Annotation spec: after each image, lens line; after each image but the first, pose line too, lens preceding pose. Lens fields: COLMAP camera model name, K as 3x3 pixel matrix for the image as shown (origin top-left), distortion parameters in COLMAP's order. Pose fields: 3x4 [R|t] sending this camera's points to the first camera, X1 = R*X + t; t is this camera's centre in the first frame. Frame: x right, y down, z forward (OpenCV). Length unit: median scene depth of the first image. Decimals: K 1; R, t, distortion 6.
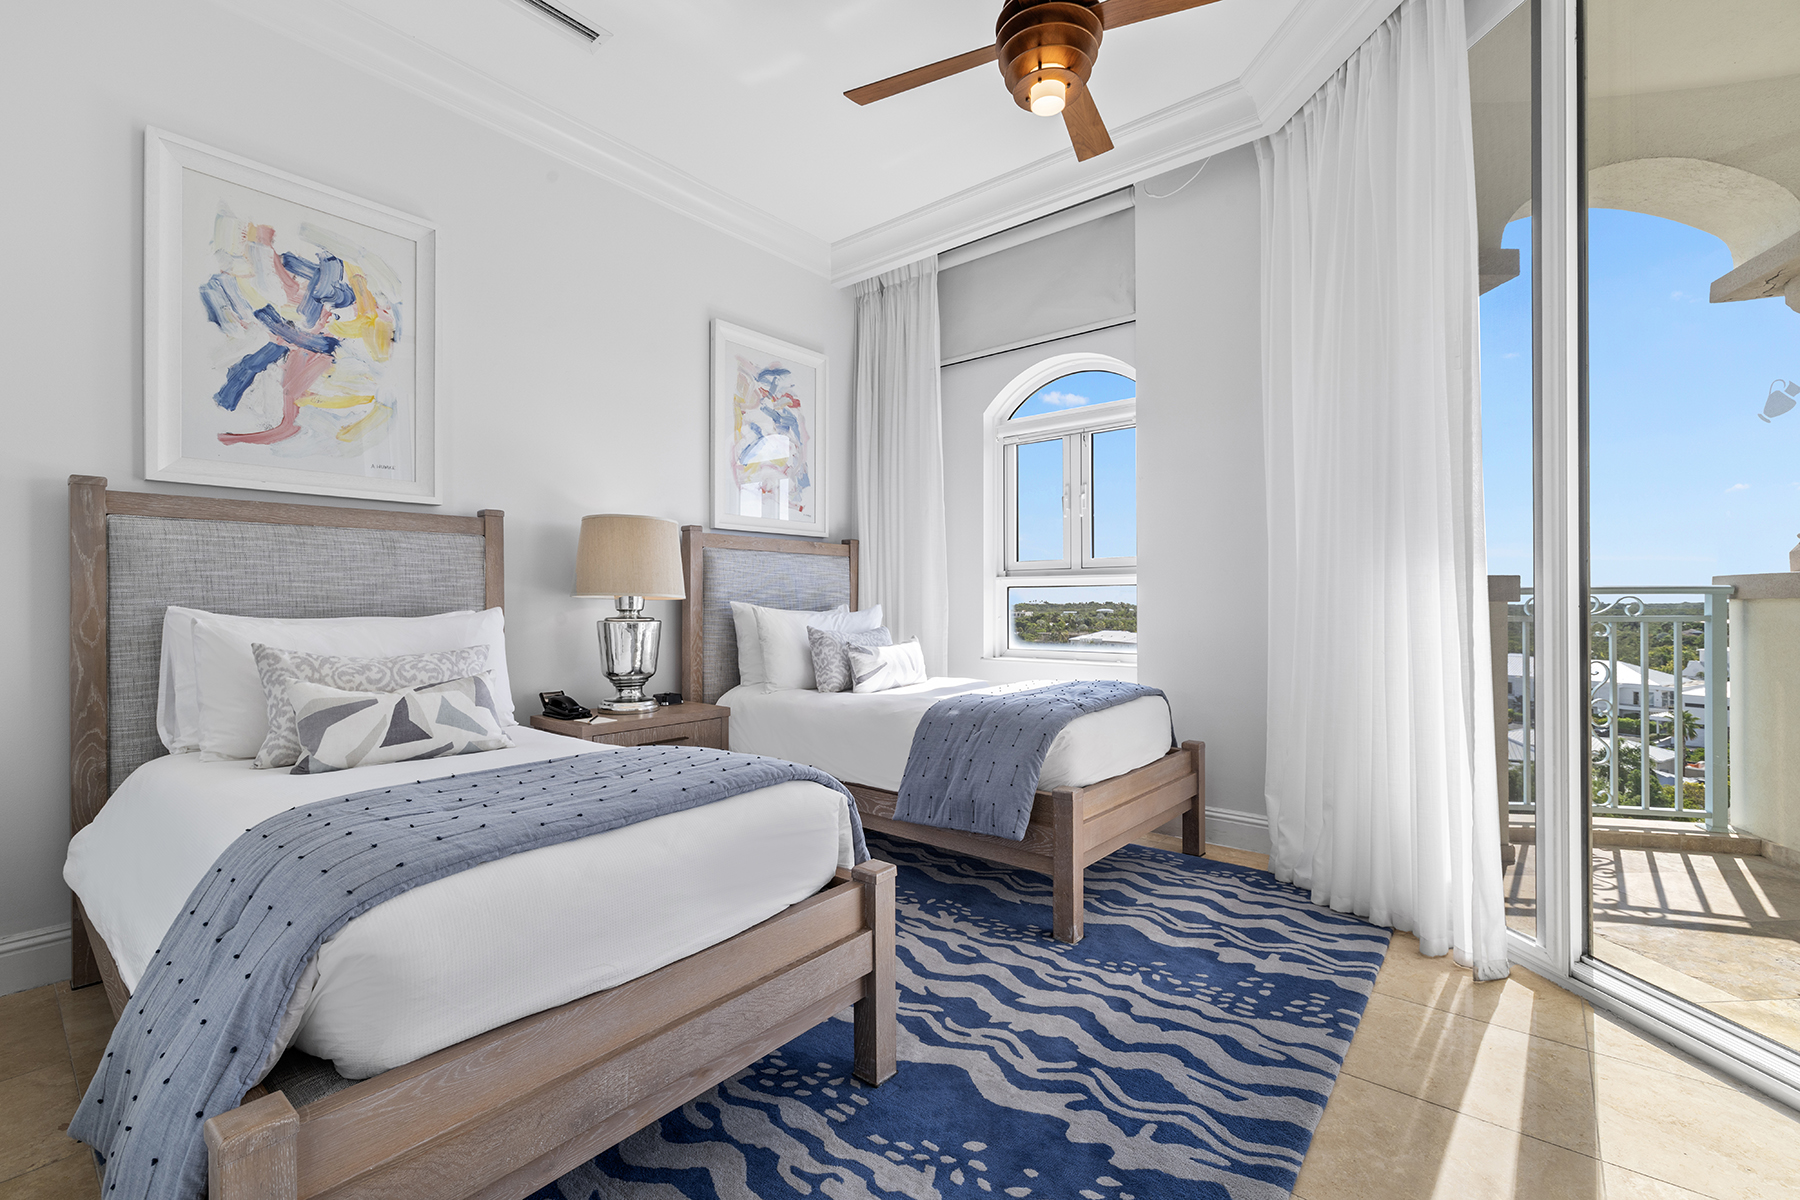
lens RADIAL K [[791.5, 0, 899.1], [0, 791.5, 595.7], [0, 0, 1]] dist [0.000638, 0.000027]
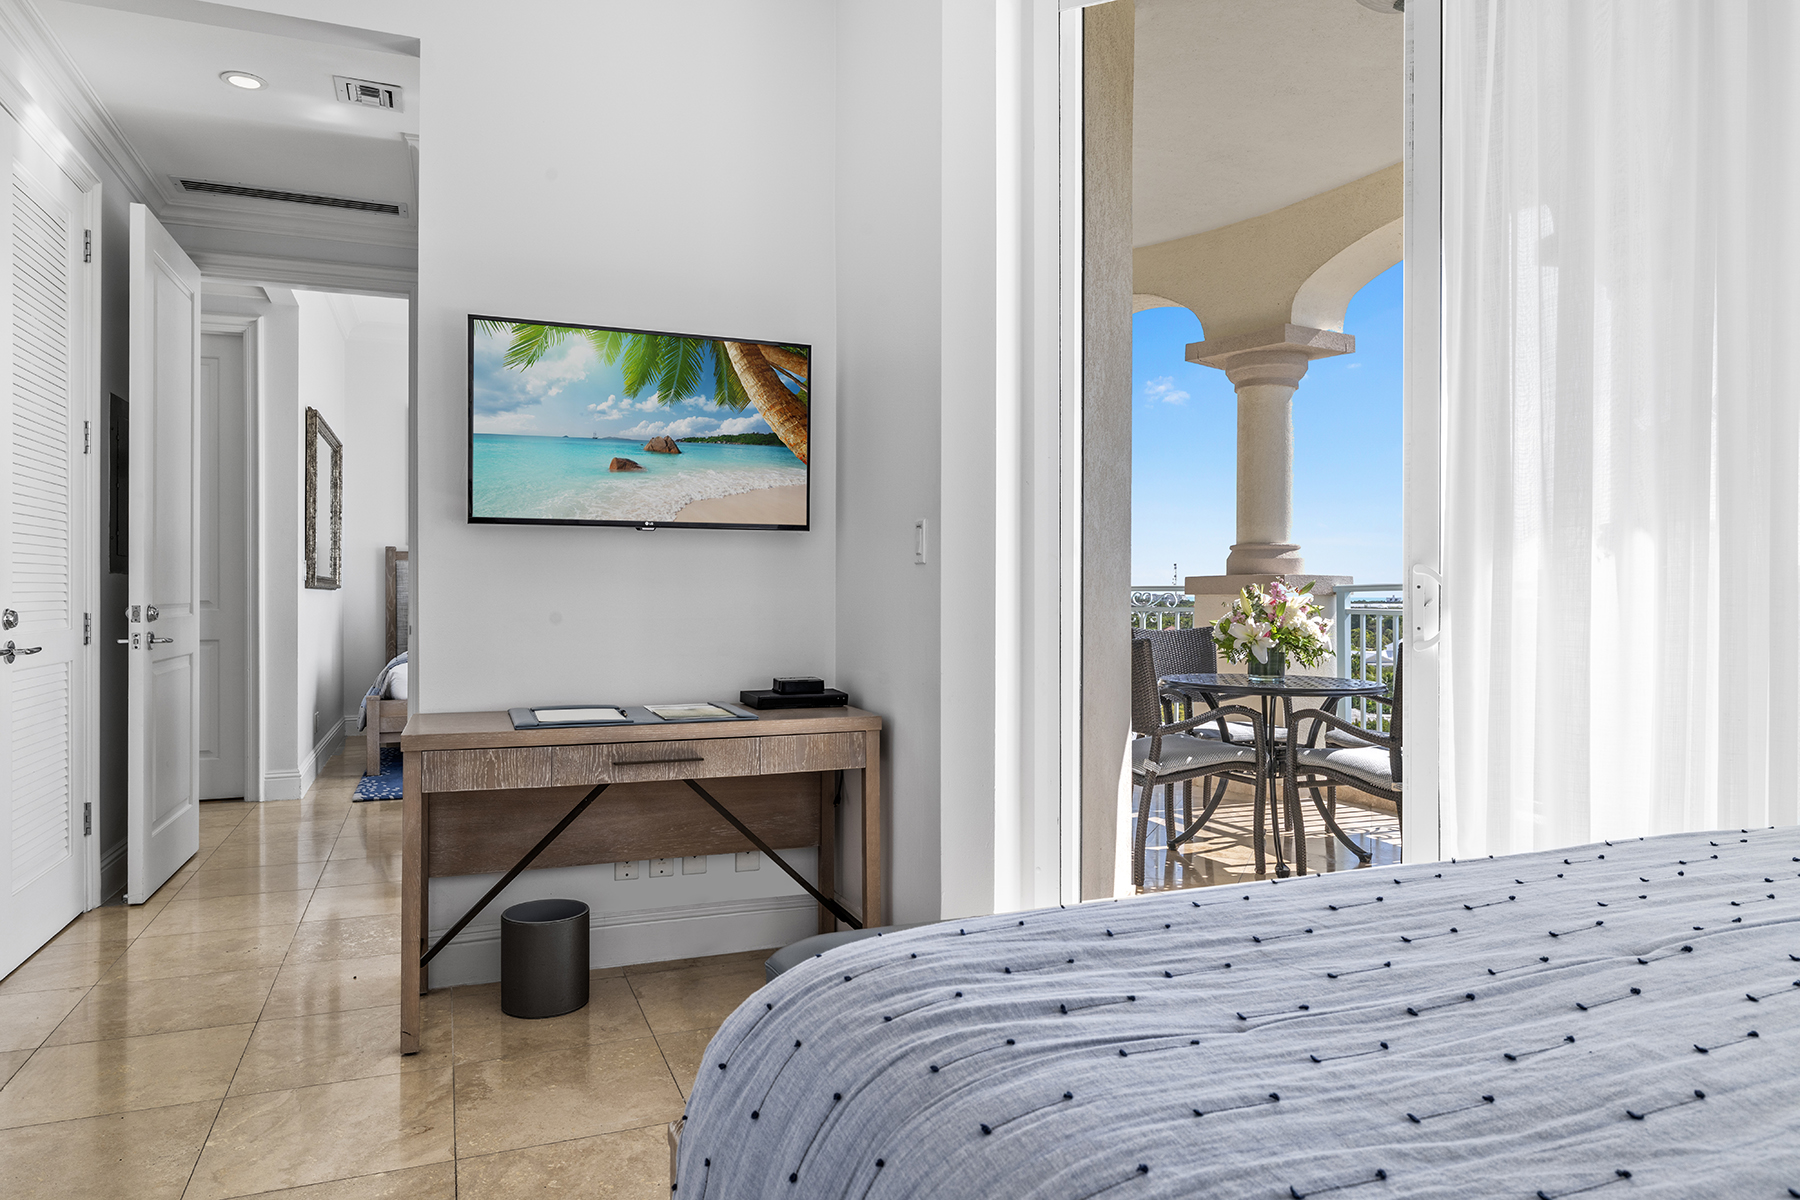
lens RADIAL K [[1125.4, 0, 891.4], [0, 1125.4, 600.8], [0, 0, 1]] dist [0.003758, 0.000281]
pose [[0.878585, 0.001284, -0.477585, 2.264803], [-0.003054, 0.999991, -0.002929, 0.039470], [0.477577, 0.004032, 0.878581, -1.524809]]
